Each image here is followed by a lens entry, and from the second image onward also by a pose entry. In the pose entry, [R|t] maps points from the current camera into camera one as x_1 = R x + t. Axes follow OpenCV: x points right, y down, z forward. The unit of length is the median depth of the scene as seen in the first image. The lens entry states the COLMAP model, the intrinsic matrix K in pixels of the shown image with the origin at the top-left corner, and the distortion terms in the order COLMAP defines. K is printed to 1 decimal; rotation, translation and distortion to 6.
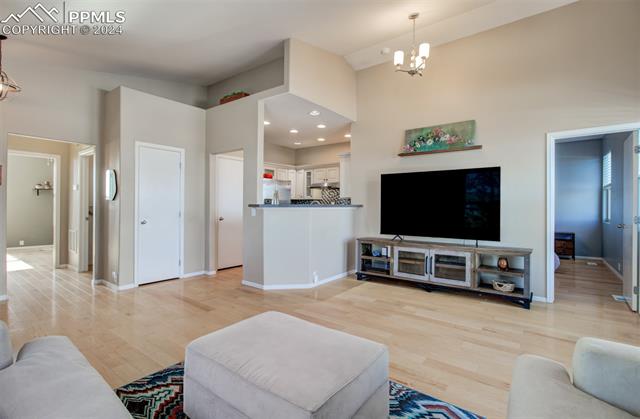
lens RADIAL K [[293.8, 0, 340.0], [0, 293.8, 208.3], [0, 0, 1]] dist [0.000983, 0.000198]
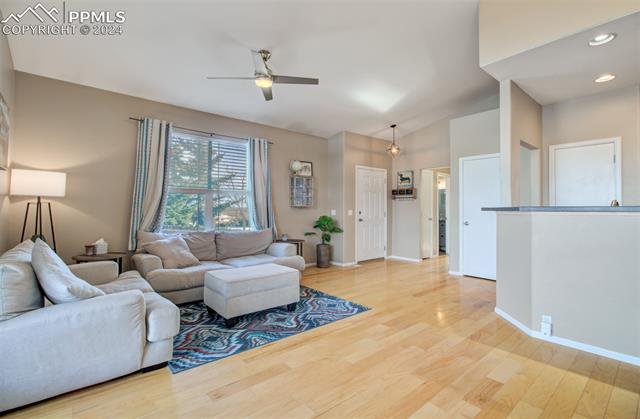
lens RADIAL K [[293.6, 0, 312.3], [0, 293.6, 207.1], [0, 0, 1]] dist [-0.003265, 0.000177]
pose [[-0.259322, -0.014999, -0.965674, 0.720110], [-0.012815, 0.999845, -0.012088, 0.002119], [0.965706, 0.009241, -0.259474, 0.784555]]
